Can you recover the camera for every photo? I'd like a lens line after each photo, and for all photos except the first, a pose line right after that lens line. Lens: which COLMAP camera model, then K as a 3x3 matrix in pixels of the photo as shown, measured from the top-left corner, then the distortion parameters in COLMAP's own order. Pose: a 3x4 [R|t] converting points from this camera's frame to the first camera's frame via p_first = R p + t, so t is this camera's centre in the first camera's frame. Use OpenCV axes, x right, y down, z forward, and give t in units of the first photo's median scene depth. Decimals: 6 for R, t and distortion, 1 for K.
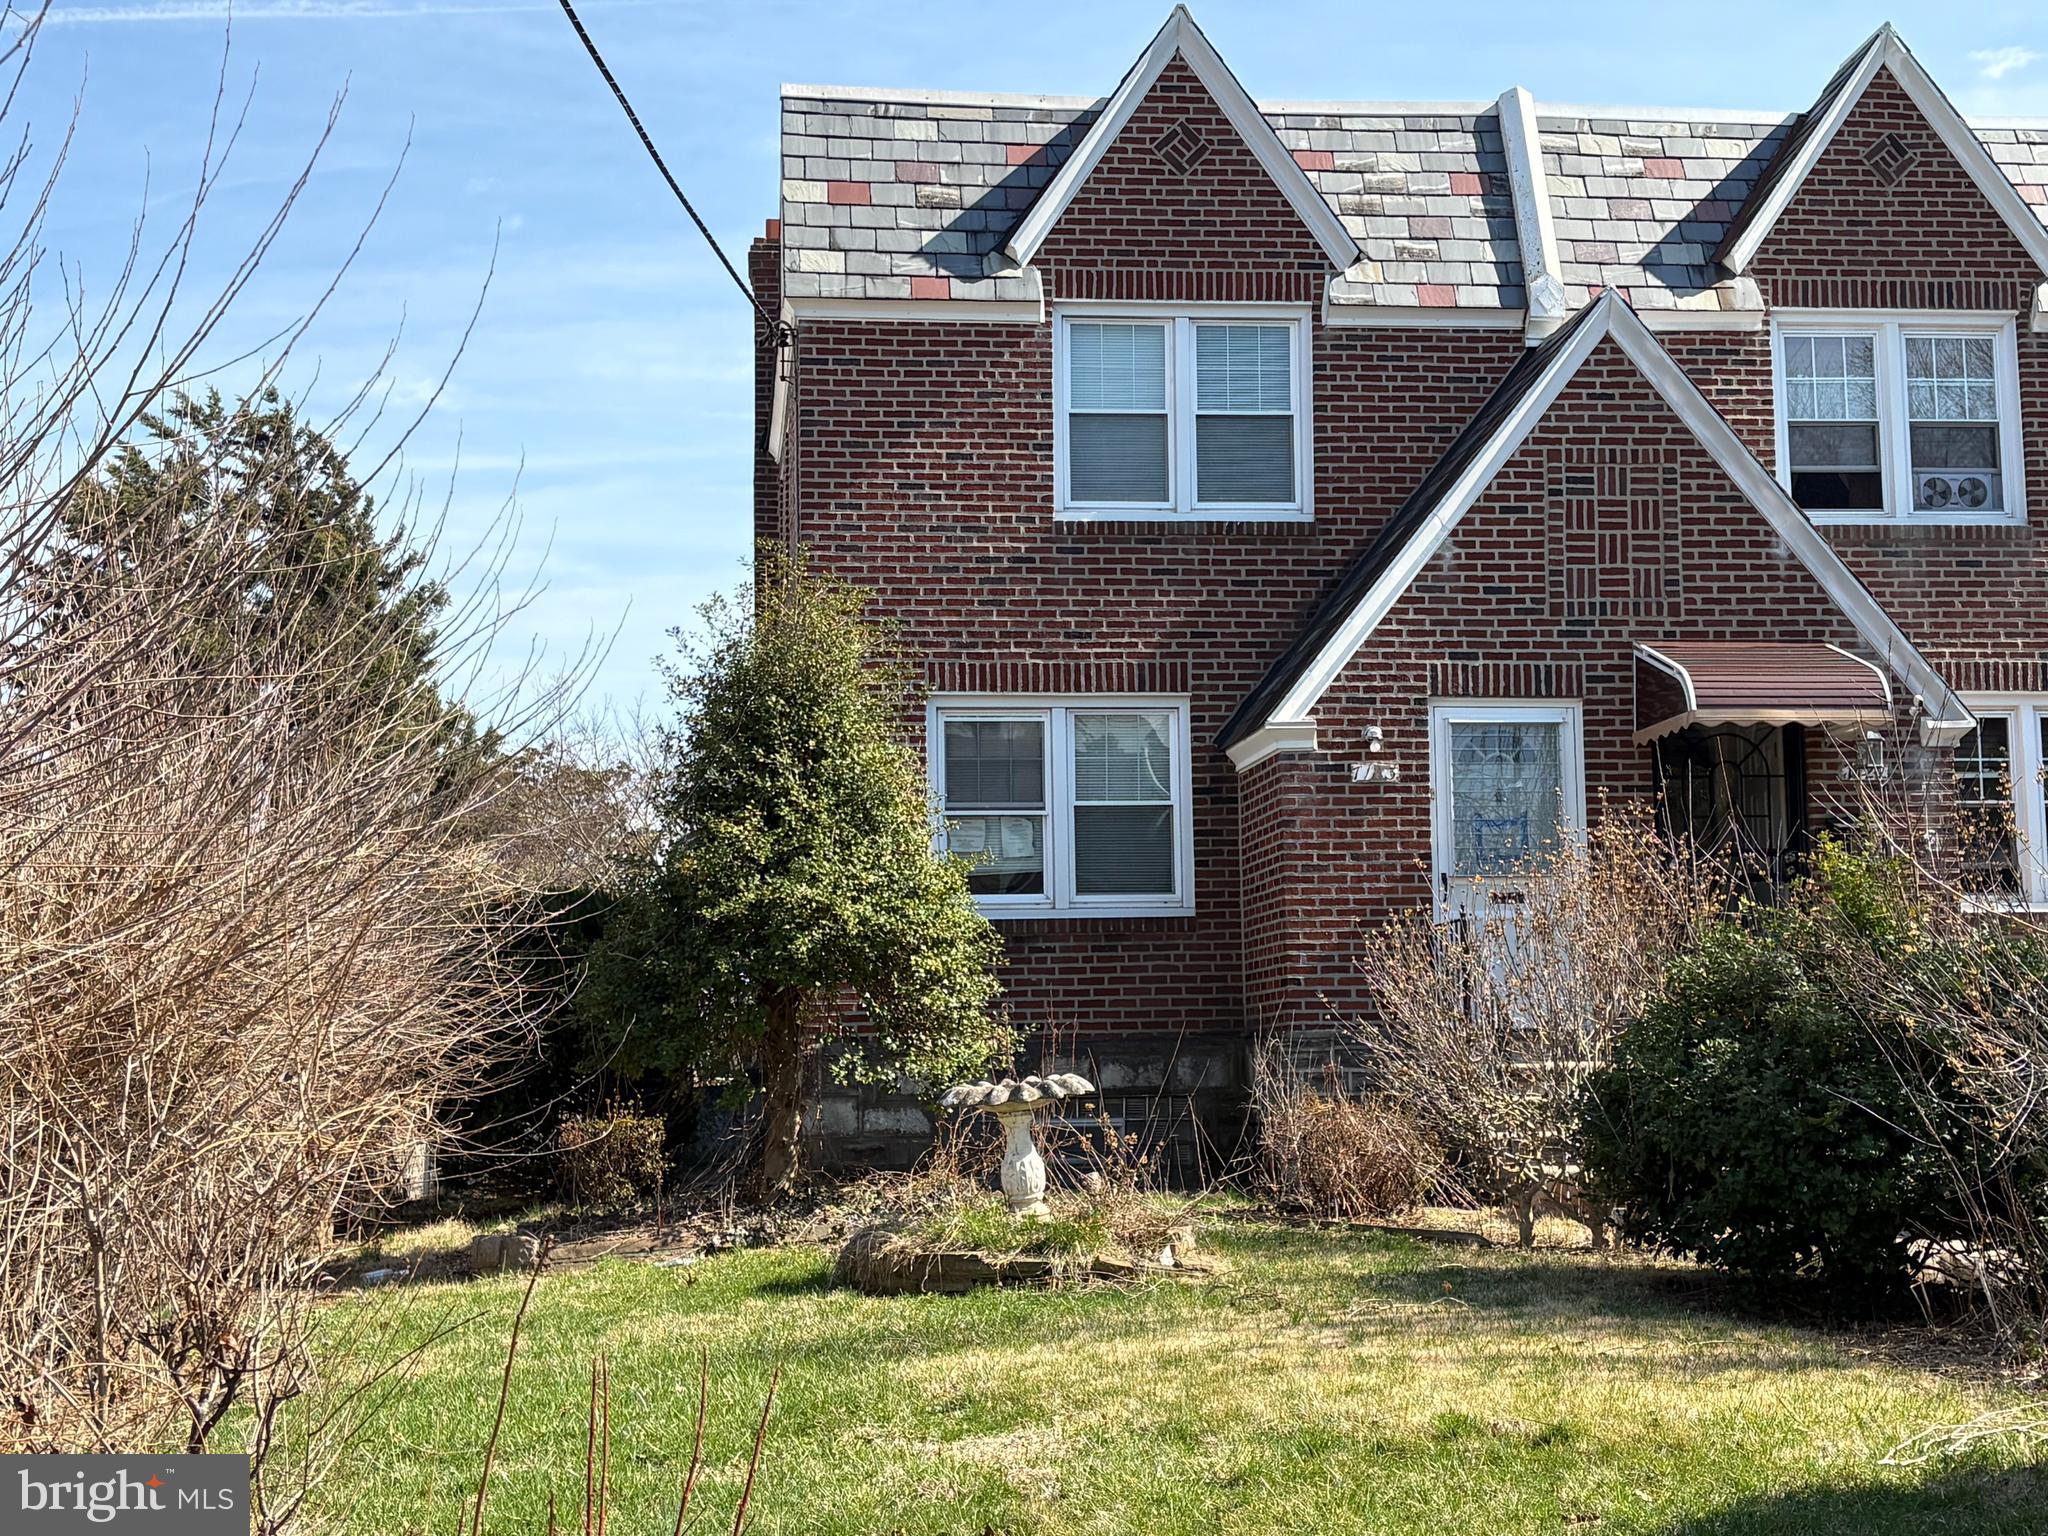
lens RADIAL K [[2918.1, 0, 1073.1], [0, 2918.1, 779.0], [0, 0, 1]] dist [0.113485, 0.000000]
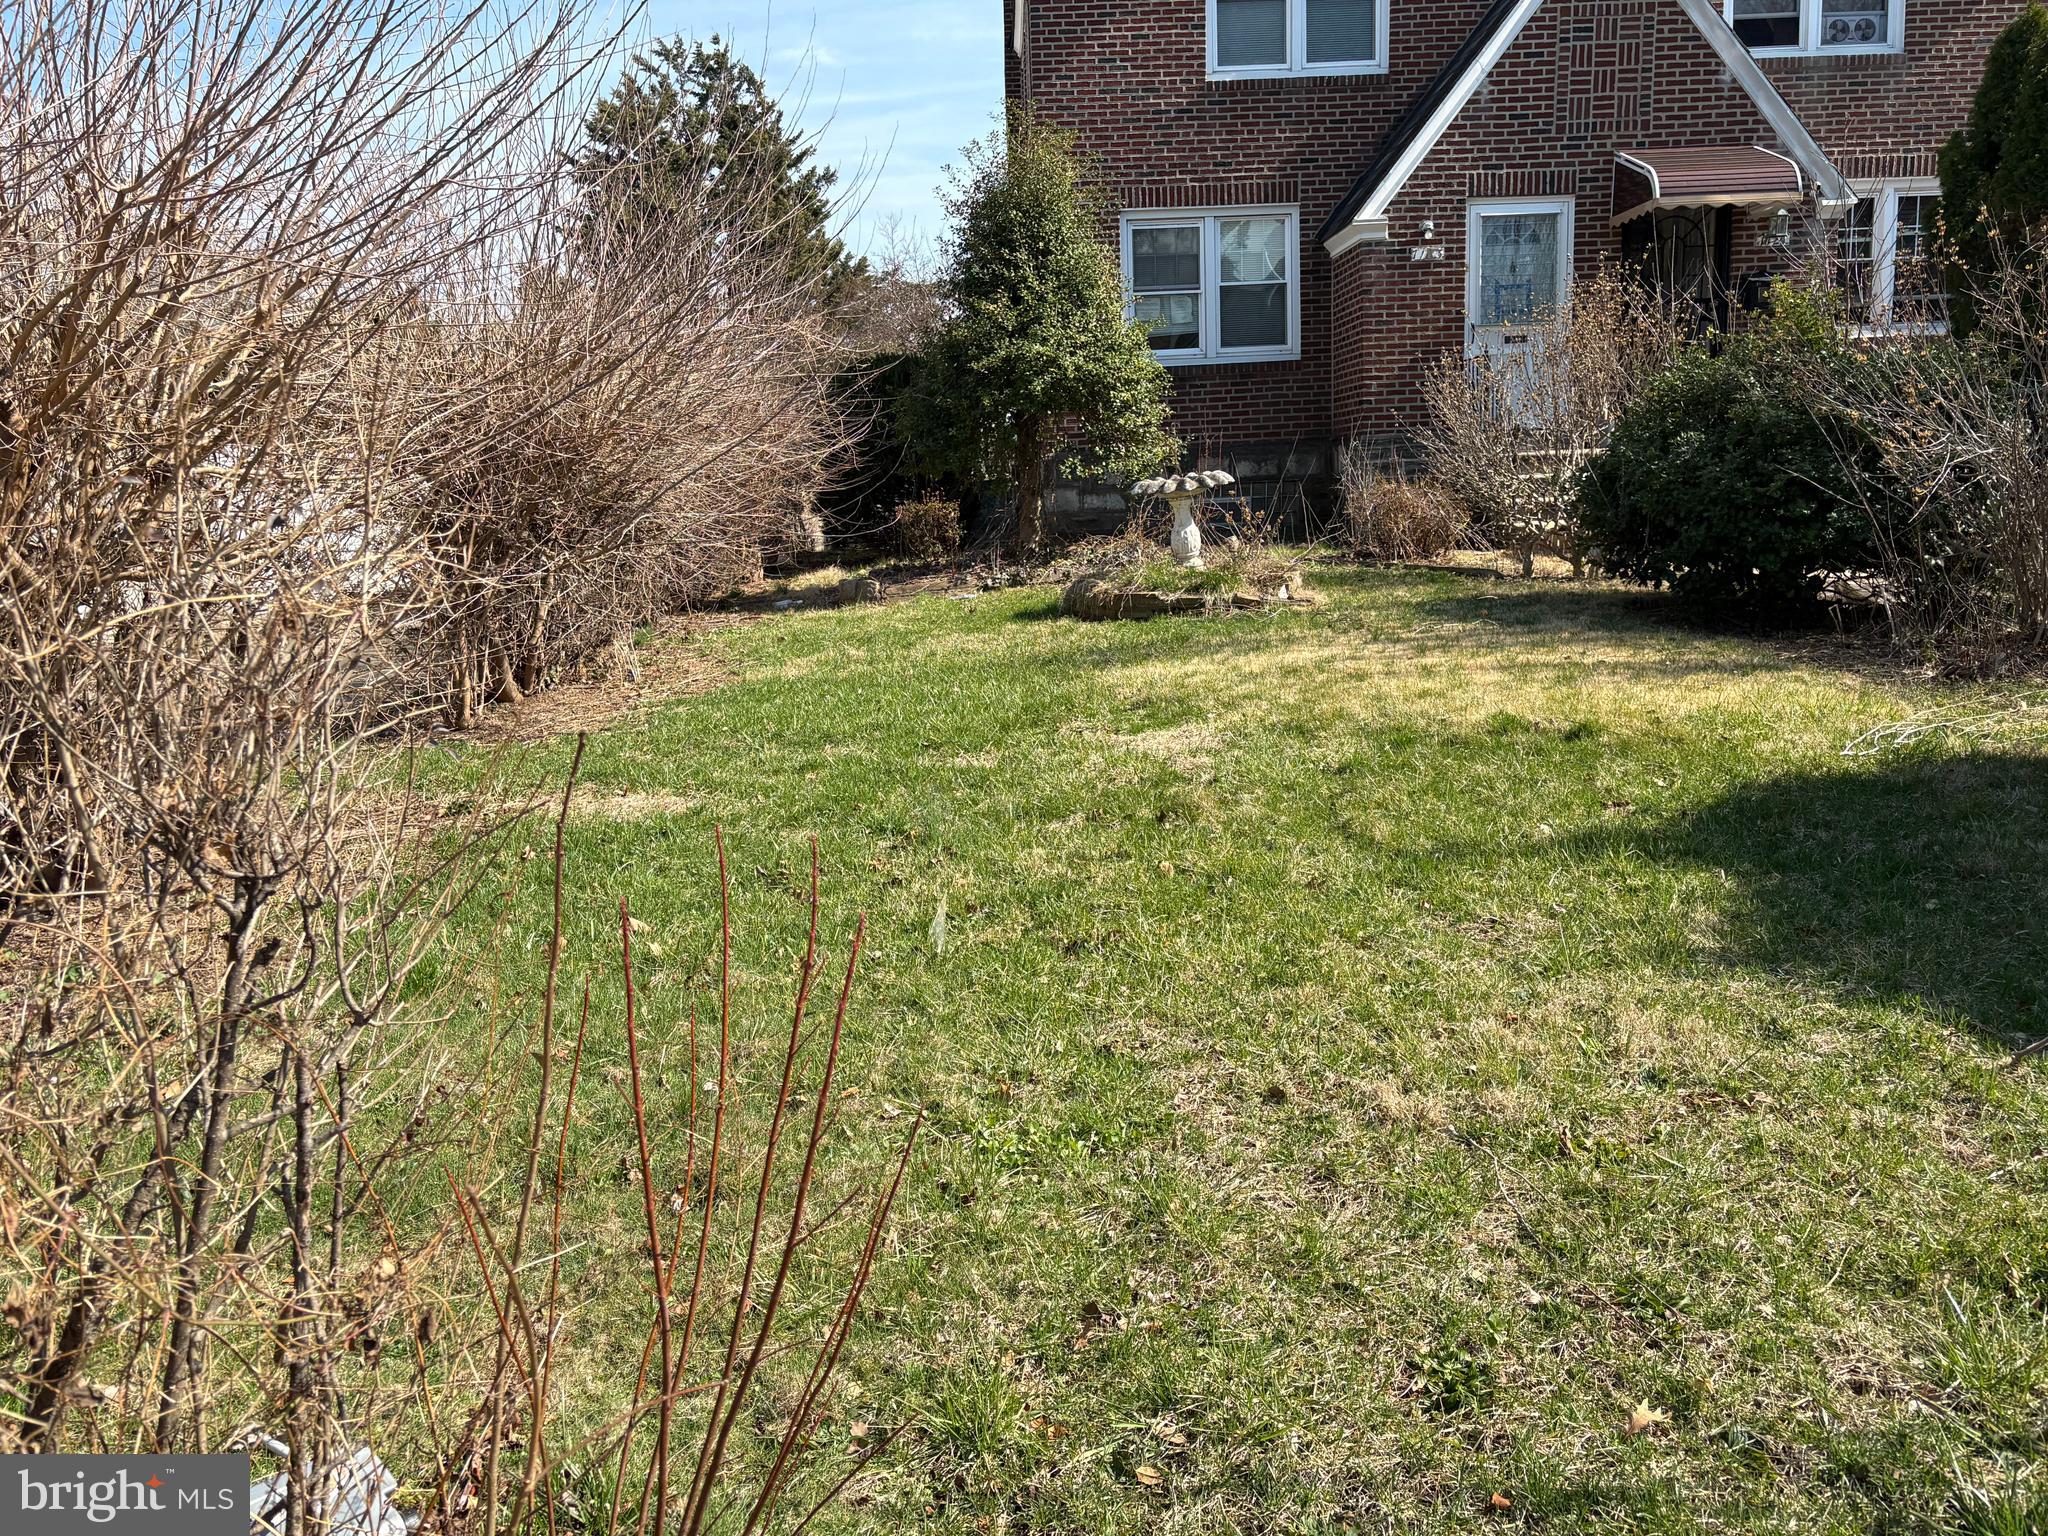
lens RADIAL K [[1655.7, 0, 1021.9], [0, 1655.7, 787.0], [0, 0, 1]] dist [0.059804, -0.078957]
pose [[0.993331, 0.000033, -0.115294, -0.001956], [0.032971, 0.958155, 0.284345, 0.009194], [0.110479, -0.286250, 0.951764, 0.104591]]
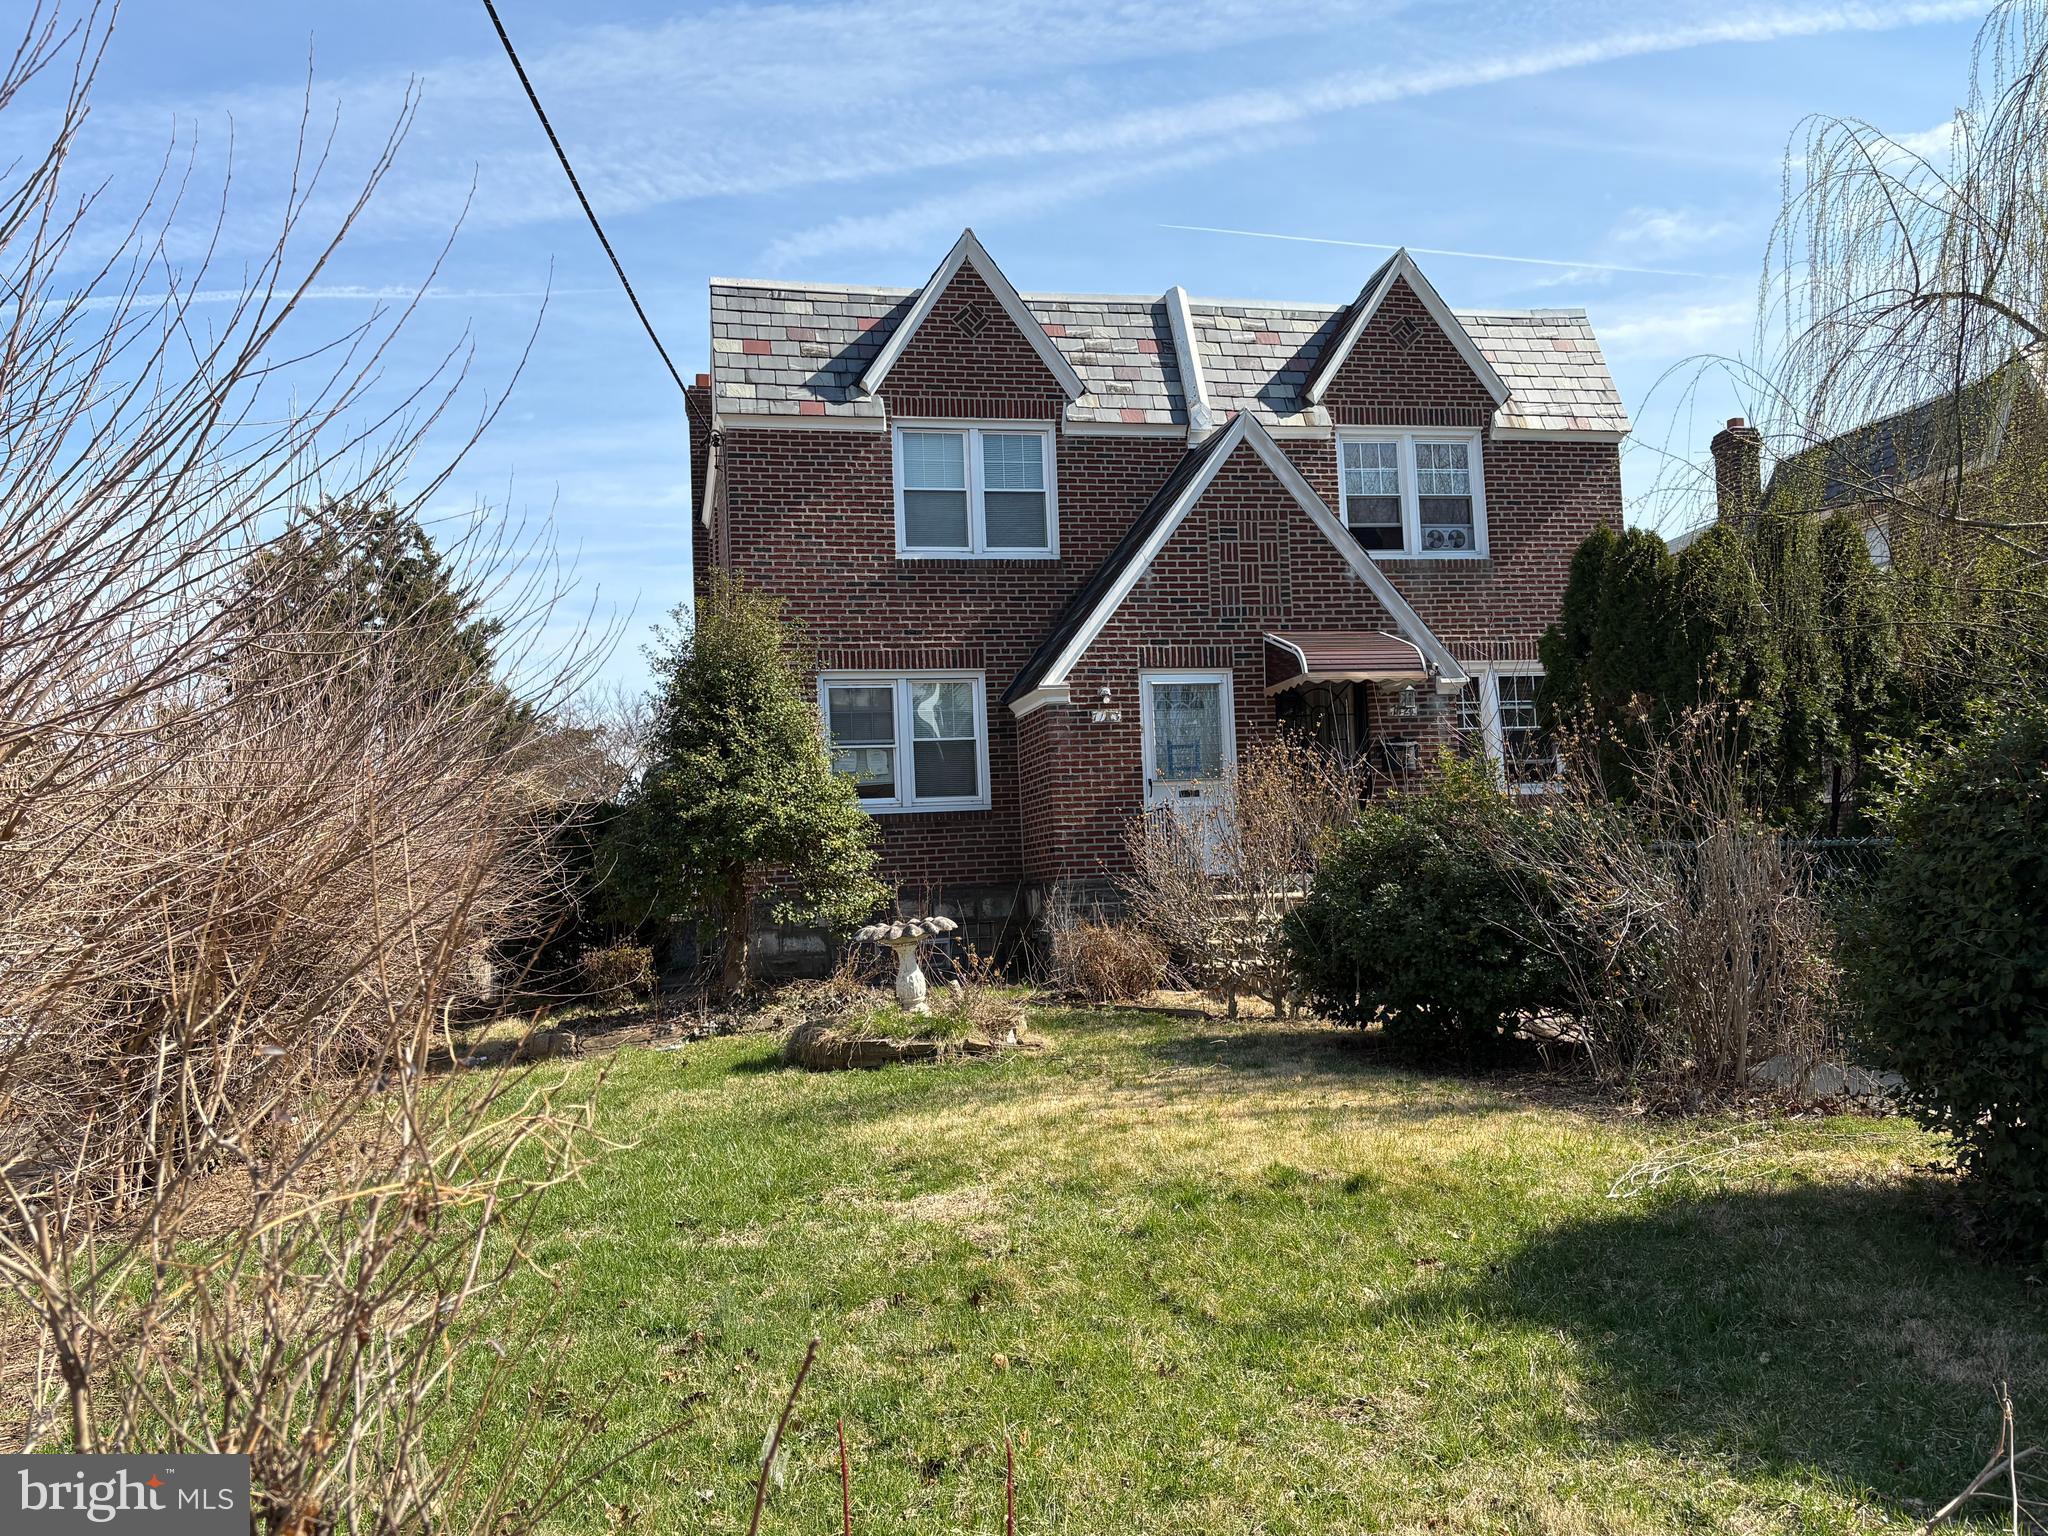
lens RADIAL K [[1655.7, 0, 1024.7], [0, 1655.7, 786.4], [0, 0, 1]] dist [0.059804, -0.078957]
pose [[0.994961, -0.020776, 0.098087, -0.028753], [0.017553, 0.999281, 0.033612, 0.004857], [-0.098715, -0.031721, 0.994610, 0.113684]]
